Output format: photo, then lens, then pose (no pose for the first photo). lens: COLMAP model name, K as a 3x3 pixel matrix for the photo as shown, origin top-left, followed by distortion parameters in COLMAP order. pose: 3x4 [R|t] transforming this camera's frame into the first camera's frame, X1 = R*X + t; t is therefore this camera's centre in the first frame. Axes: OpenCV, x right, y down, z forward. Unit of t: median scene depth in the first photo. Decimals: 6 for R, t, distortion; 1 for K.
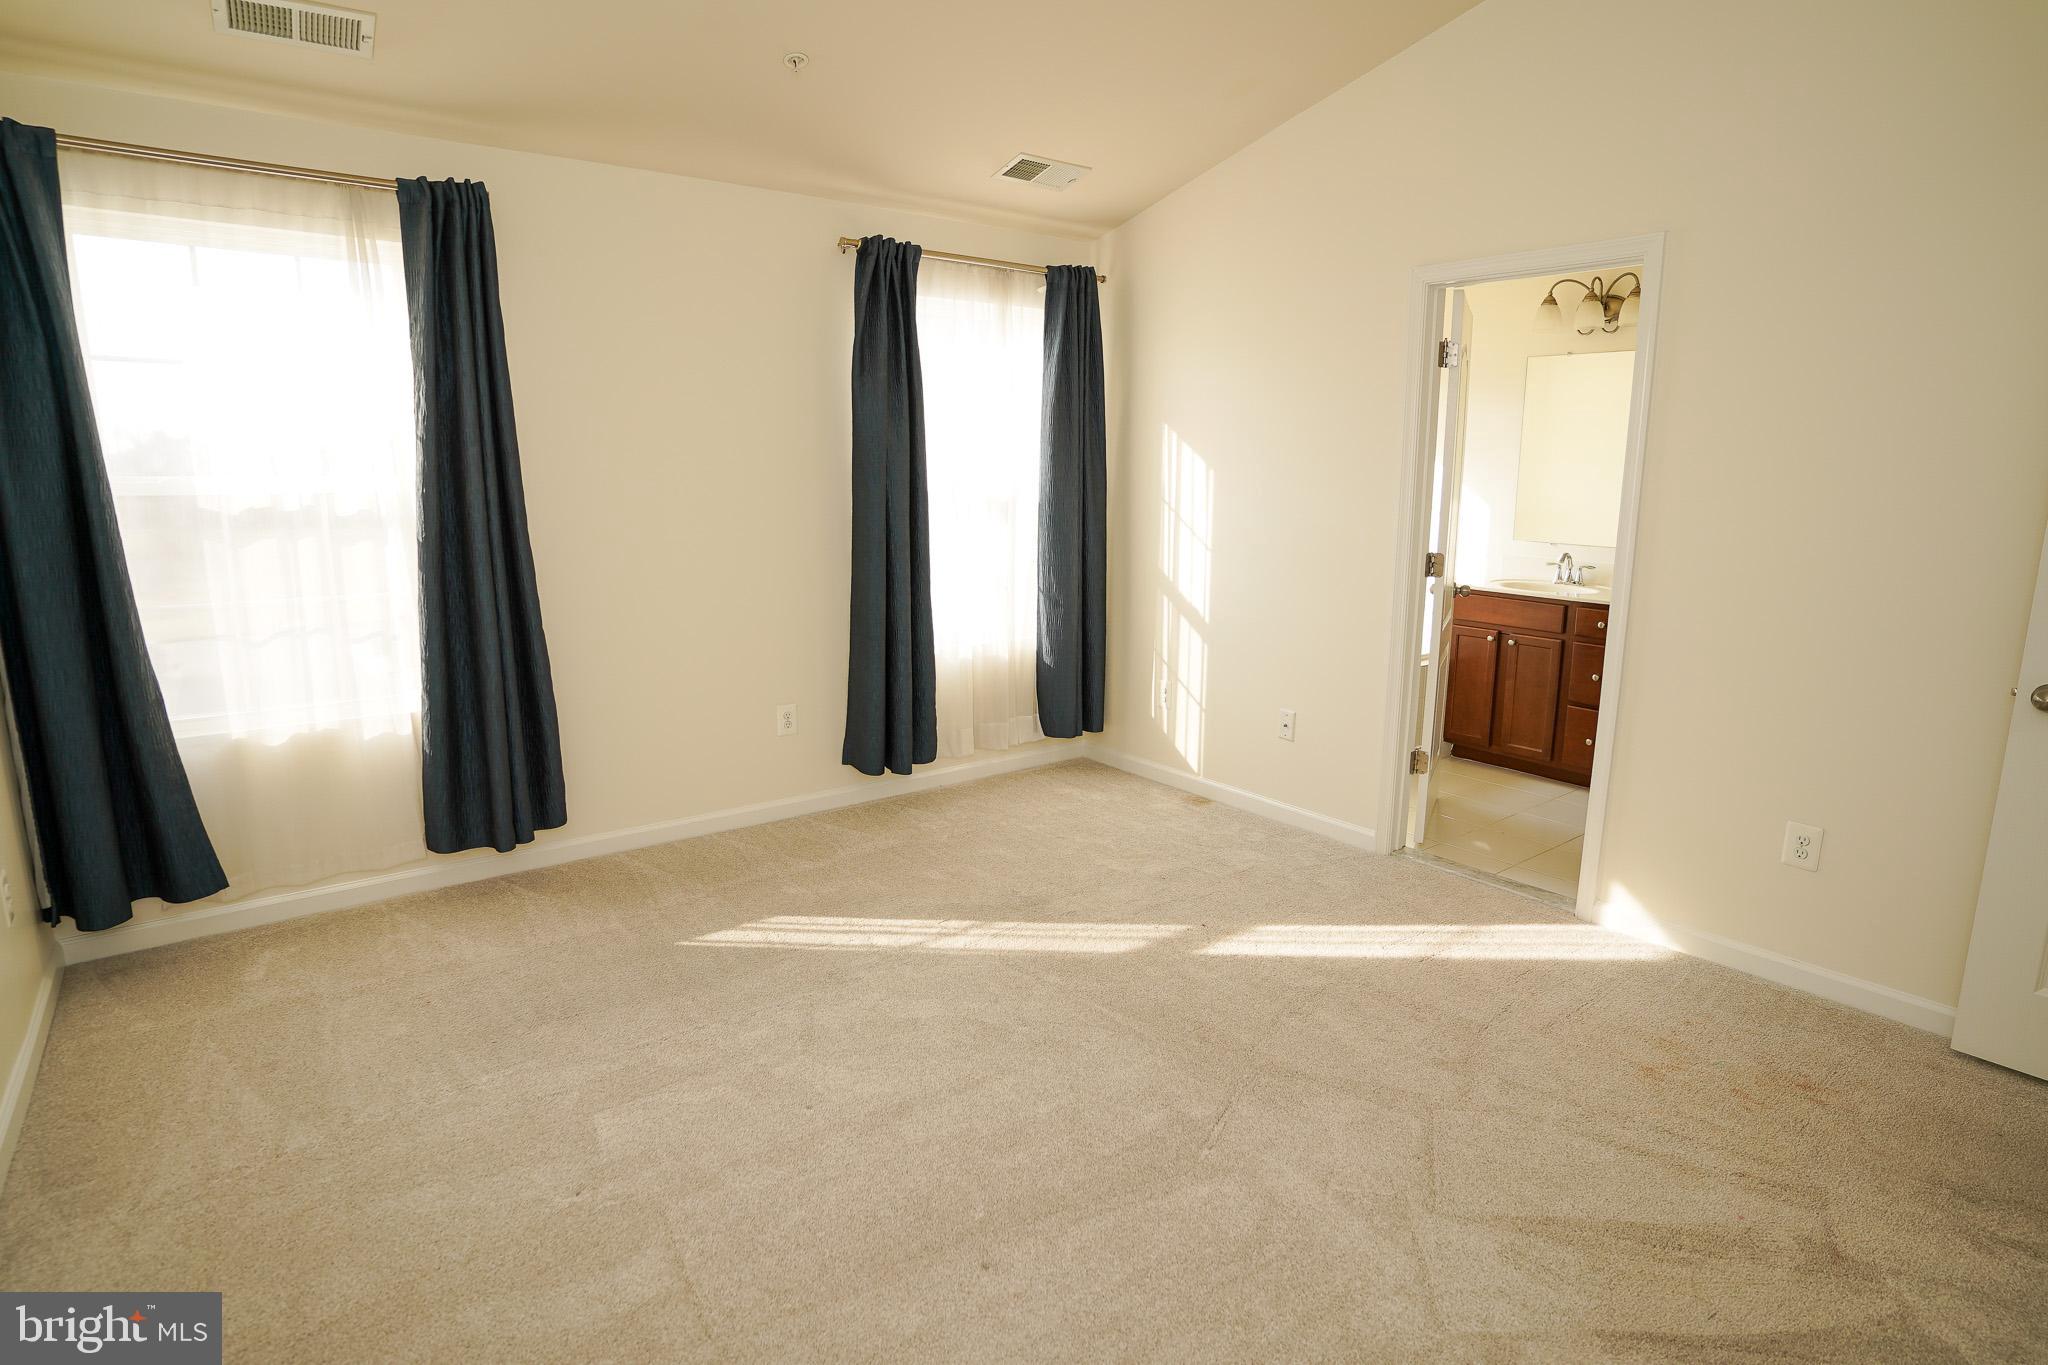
lens RADIAL K [[1069.4, 0, 1028.3], [0, 1069.4, 681.8], [0, 0, 1]] dist [-0.012313, -0.000017]
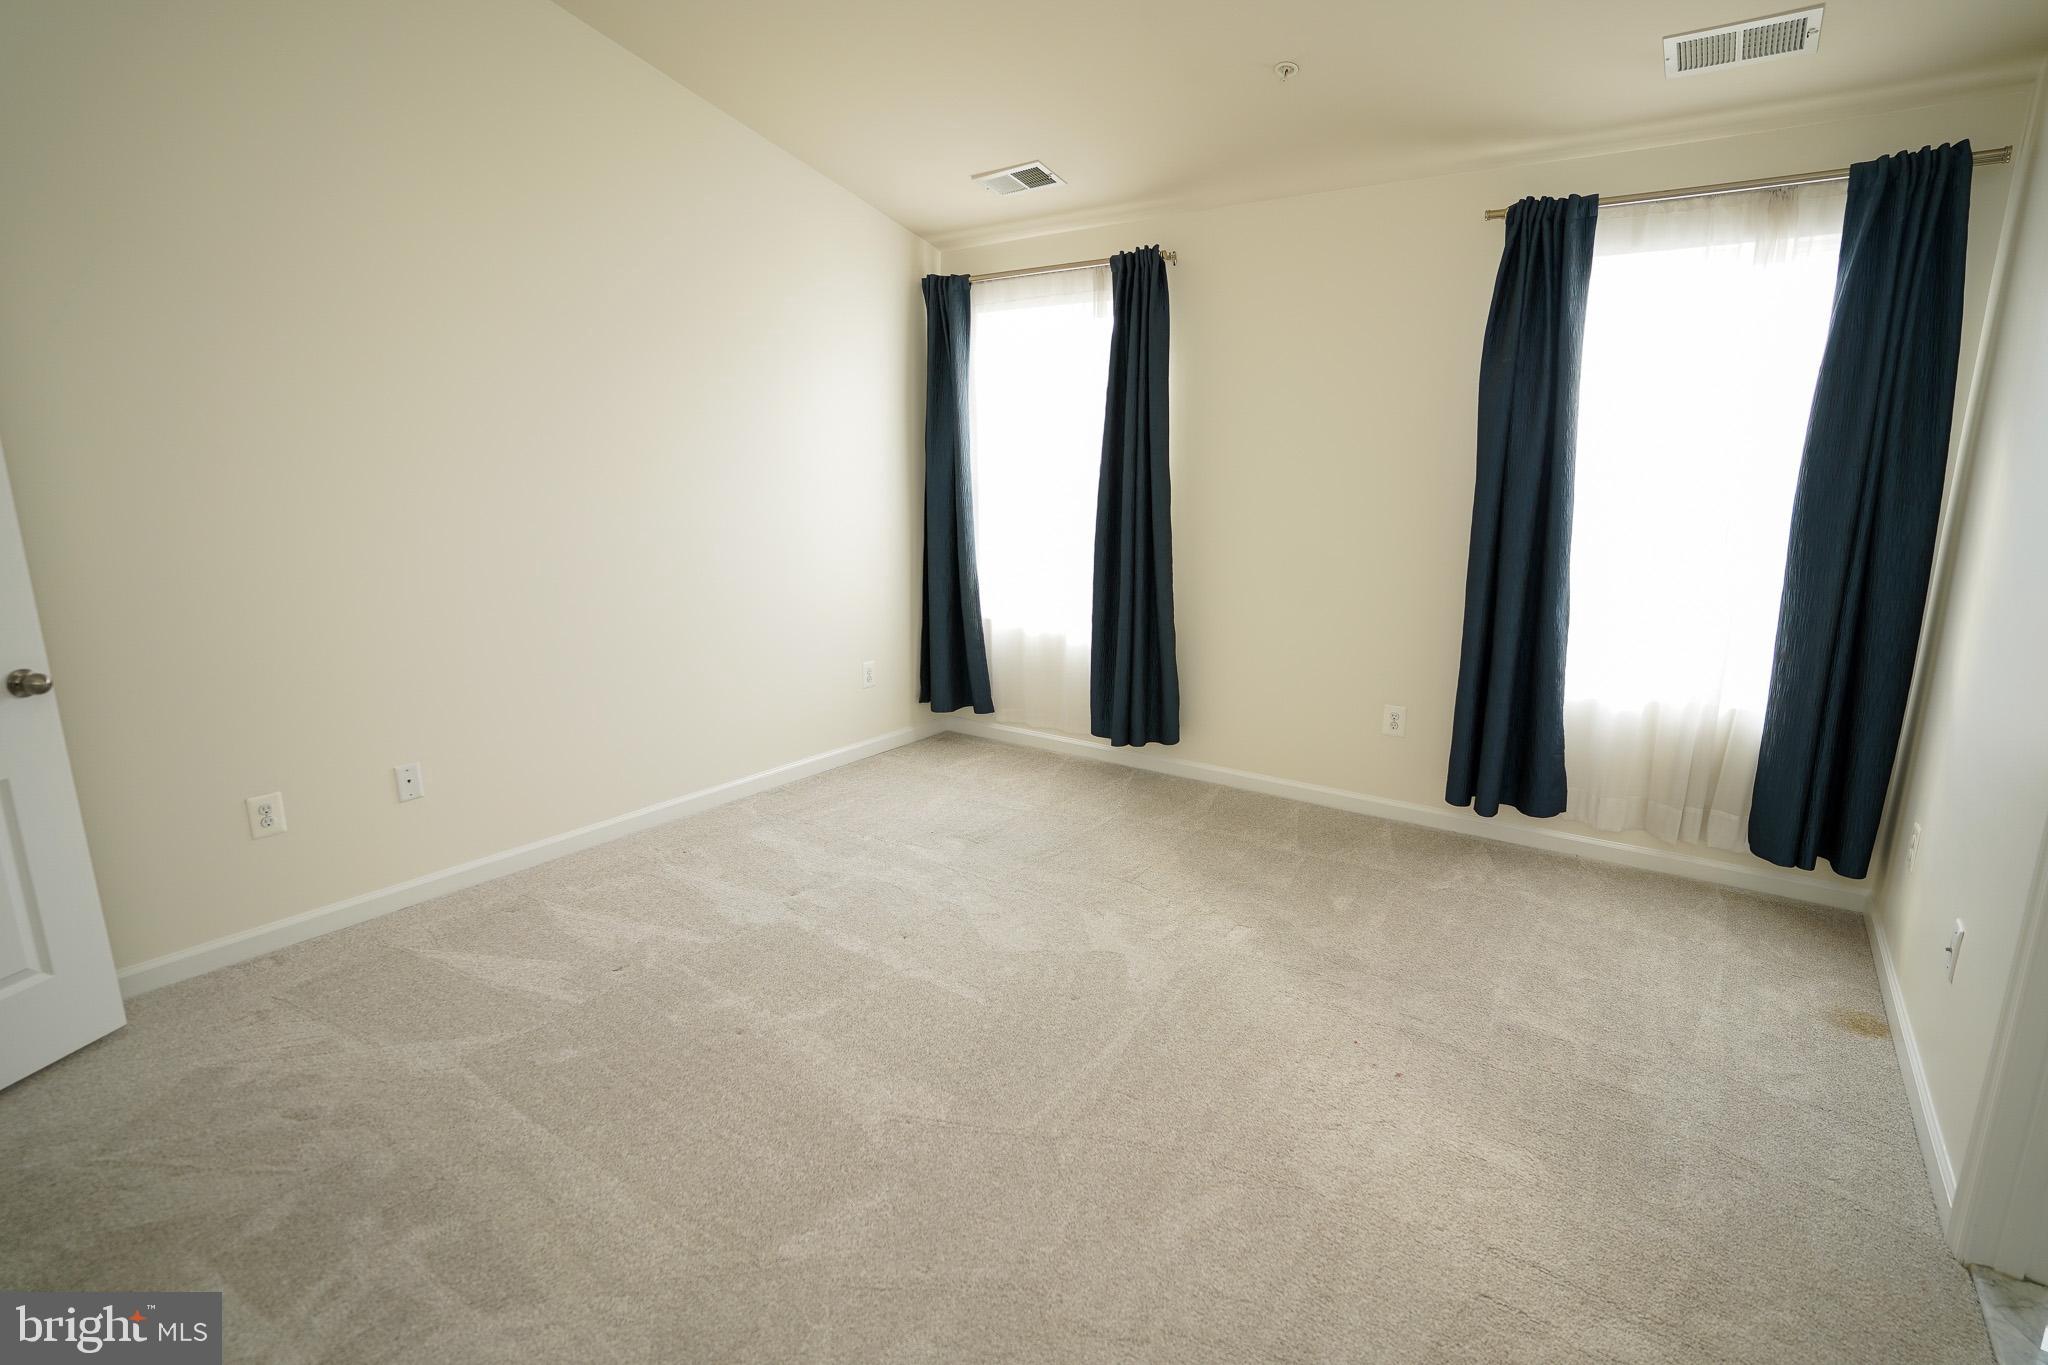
lens RADIAL K [[1006.2, 0, 1023.9], [0, 1006.2, 683.0], [0, 0, 1]] dist [-0.054193, 0.018755]
pose [[0.301551, 0.207317, -0.930638, 0.527620], [-0.189135, 0.969684, 0.154730, -0.076717], [0.934503, 0.129357, 0.331620, 0.376972]]
